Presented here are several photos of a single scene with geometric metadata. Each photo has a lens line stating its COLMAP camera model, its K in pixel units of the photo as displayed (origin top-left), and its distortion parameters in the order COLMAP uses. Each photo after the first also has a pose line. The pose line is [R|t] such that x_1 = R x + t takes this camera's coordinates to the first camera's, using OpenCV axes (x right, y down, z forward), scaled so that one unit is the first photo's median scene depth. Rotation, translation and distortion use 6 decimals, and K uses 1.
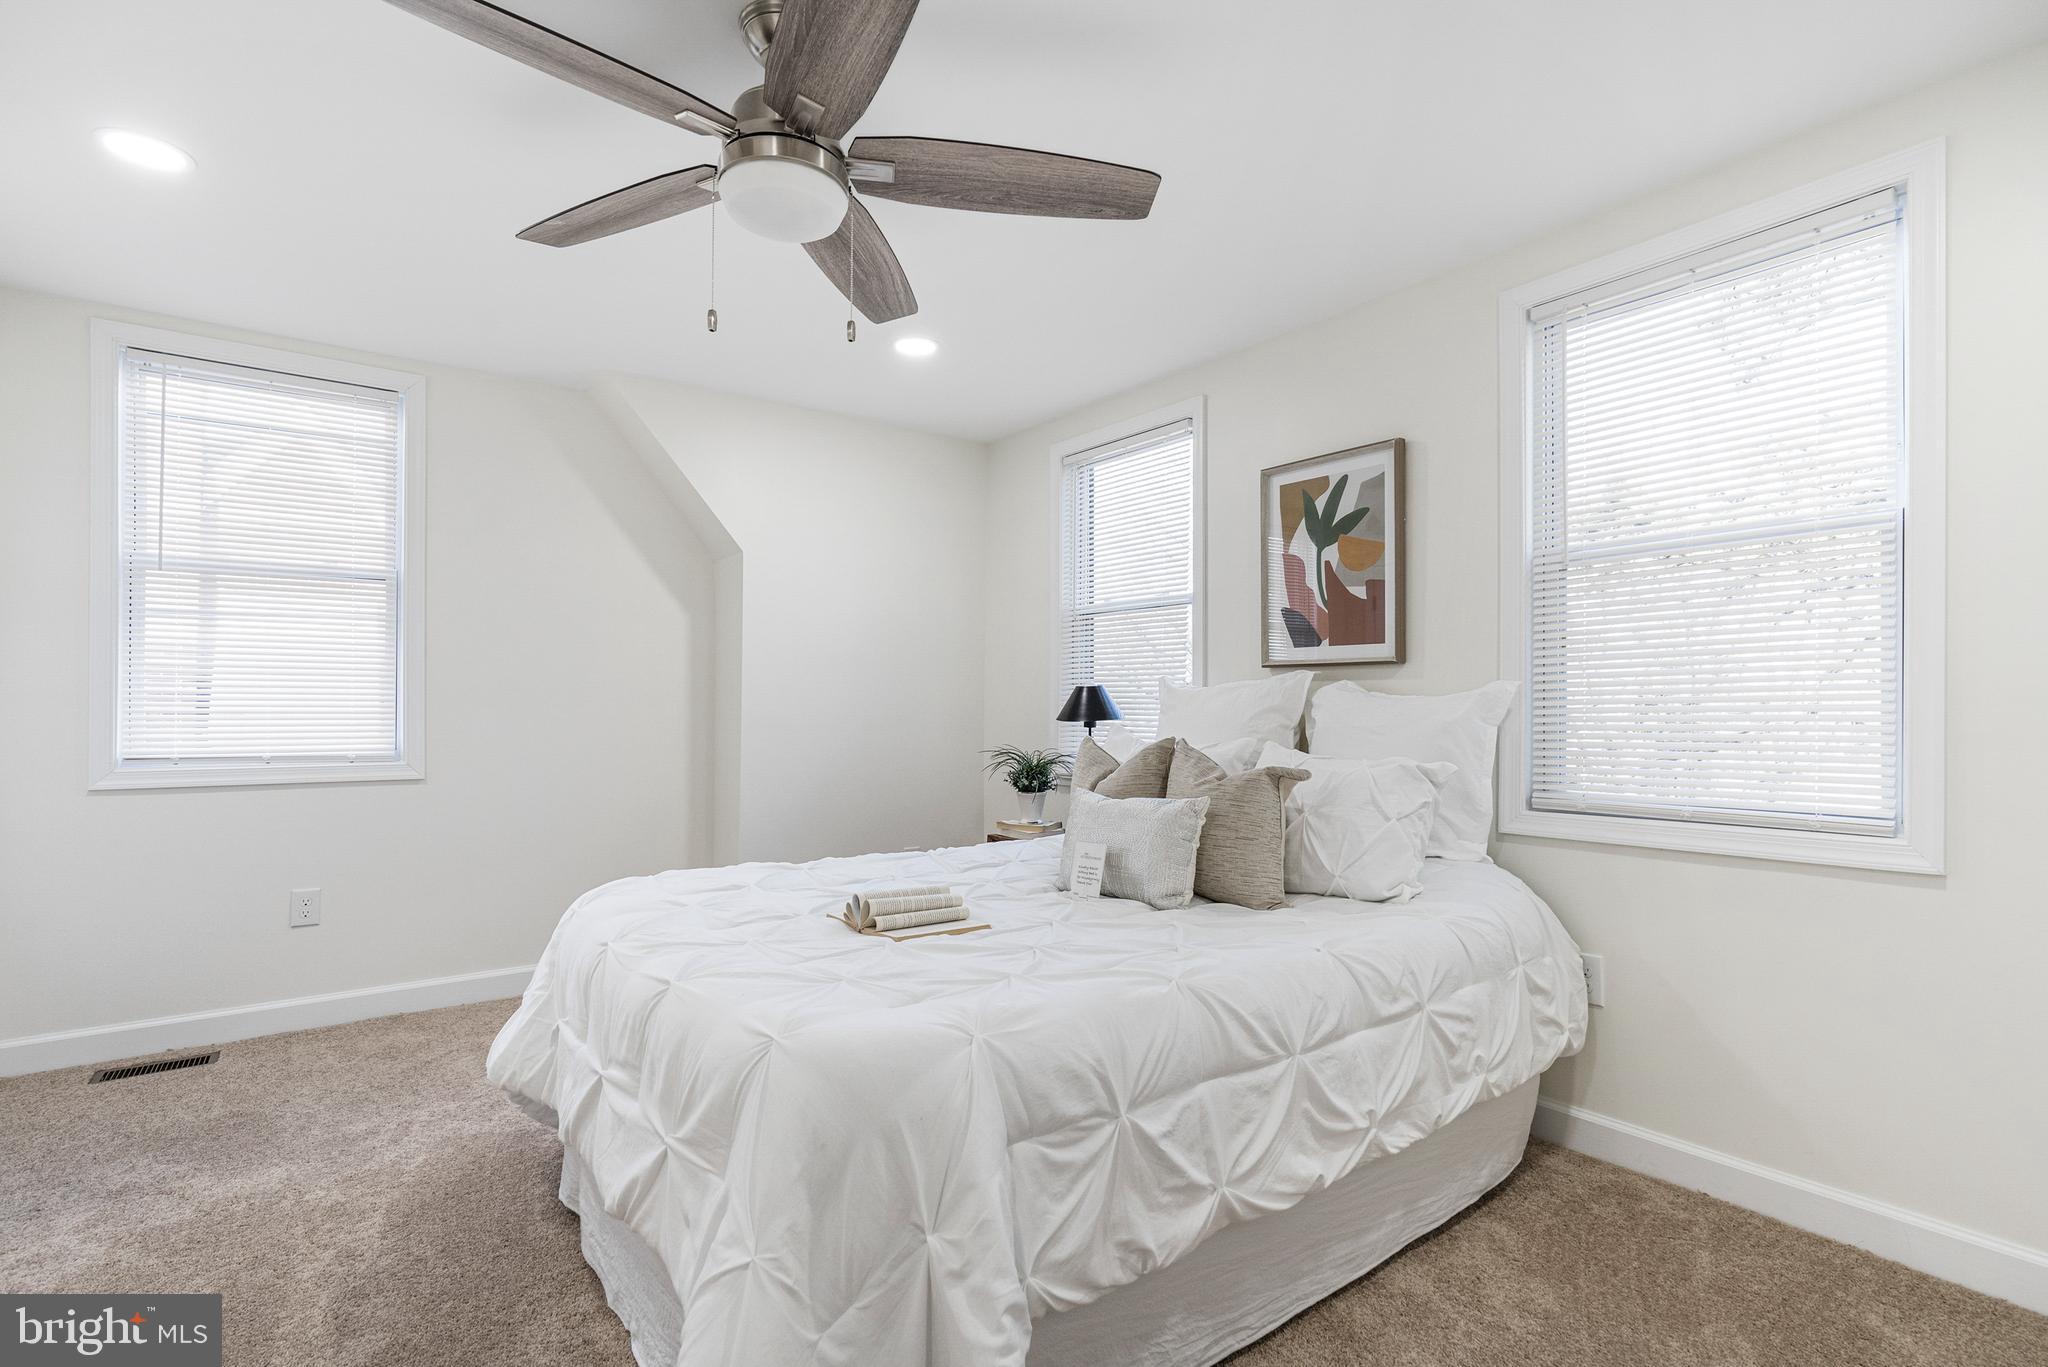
lens RADIAL K [[951.4, 0, 1025.0], [0, 951.4, 729.3], [0, 0, 1]] dist [-0.001198, 0.000955]
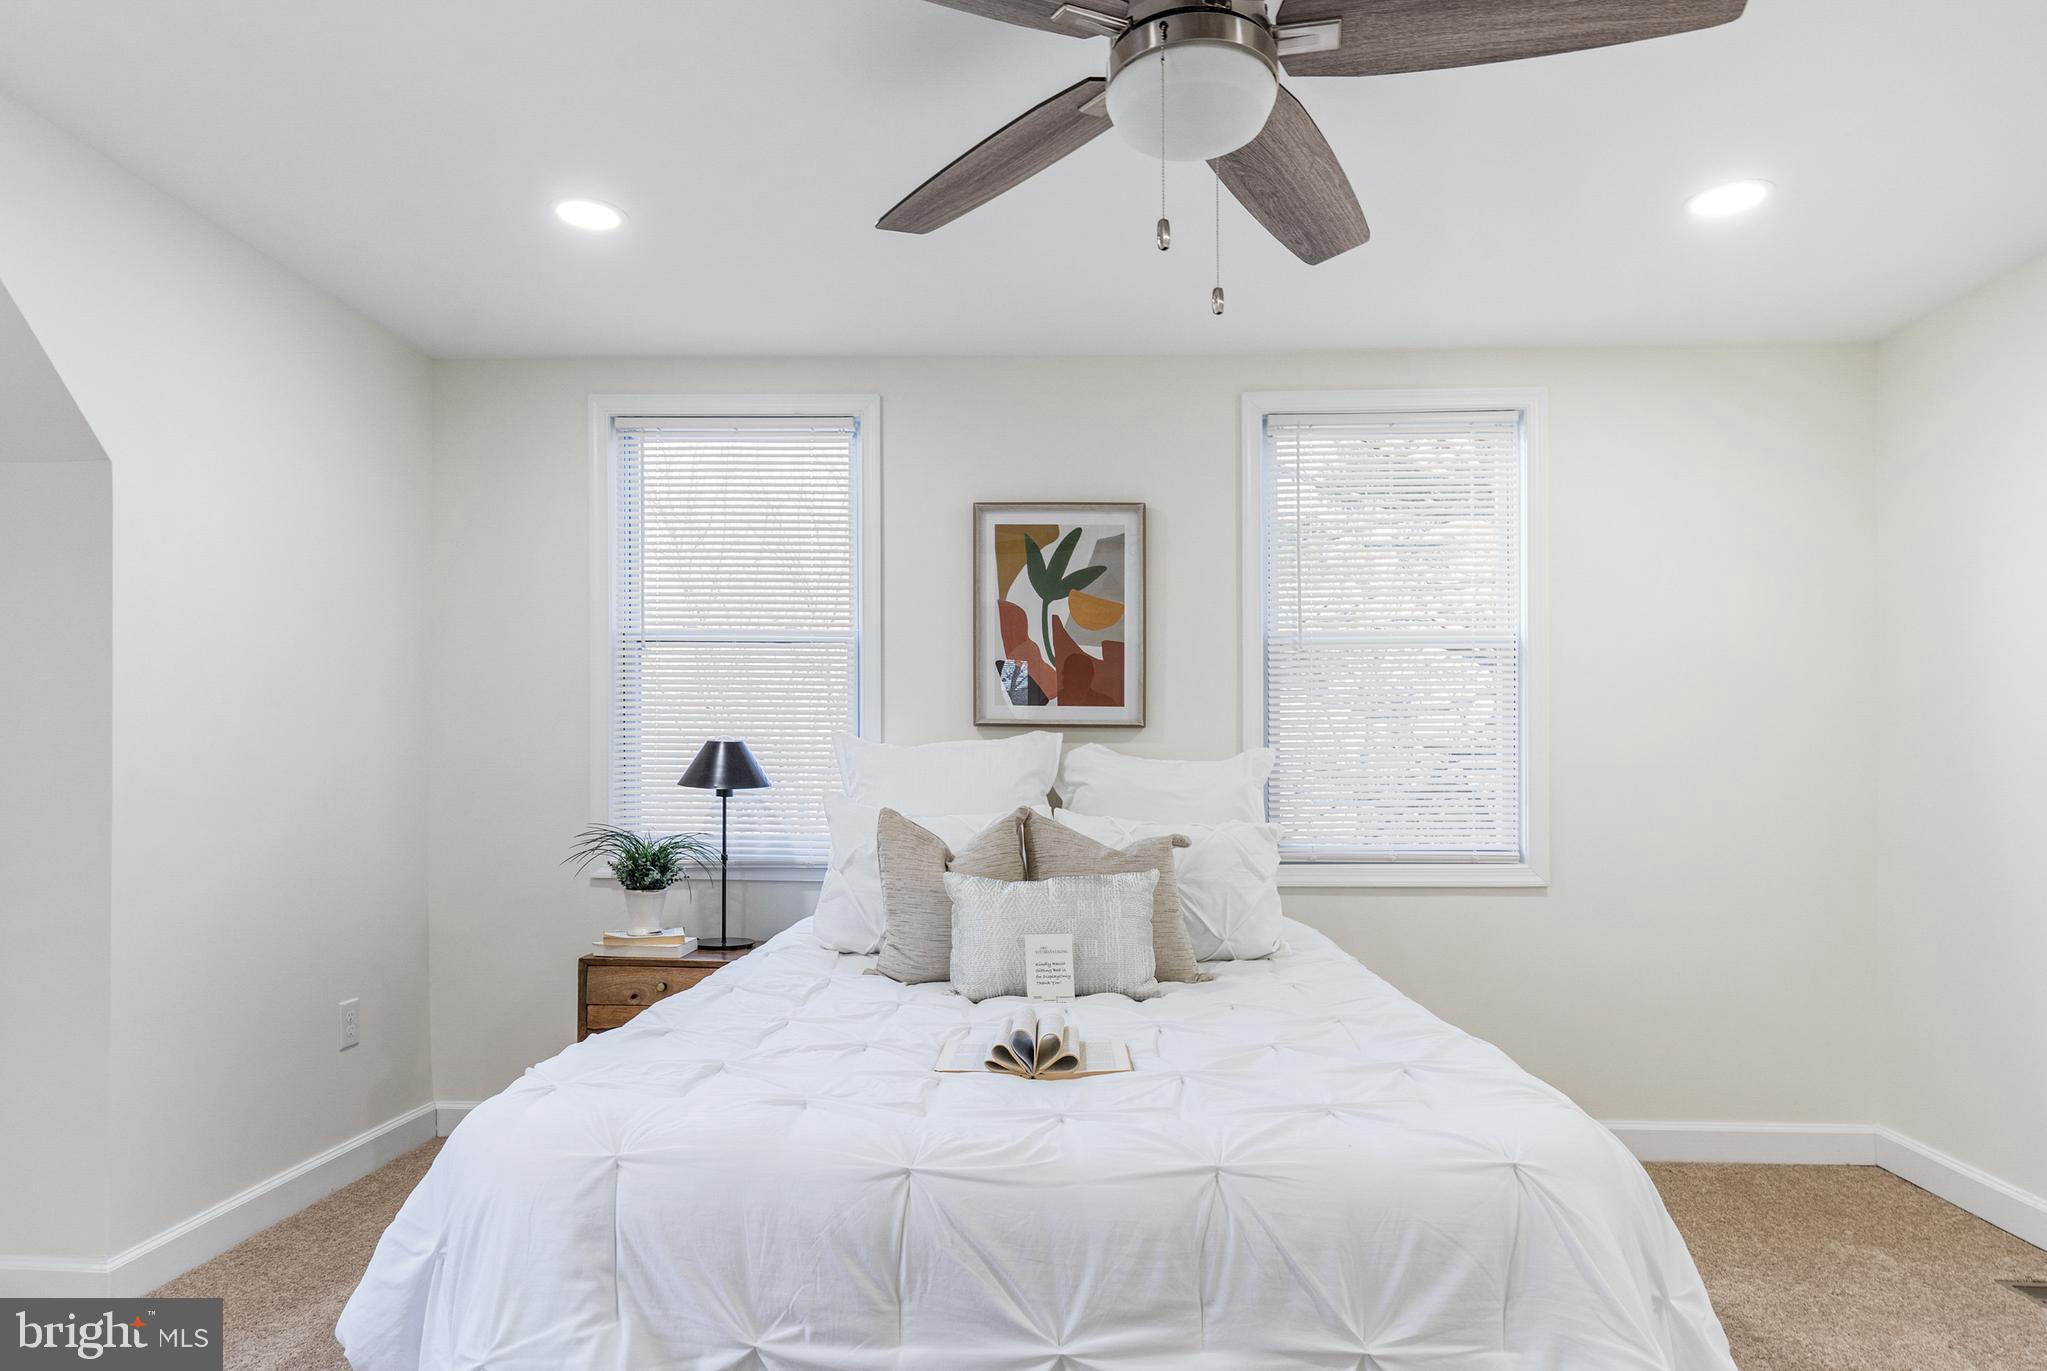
lens RADIAL K [[1170.5, 0, 1022.9], [0, 1170.5, 794.1], [0, 0, 1]] dist [-0.003195, 0.000294]
pose [[0.639621, -0.015292, 0.768538, -0.607781], [0.014104, 0.999867, 0.008156, -0.010672], [-0.768561, 0.005623, 0.639752, 0.293851]]
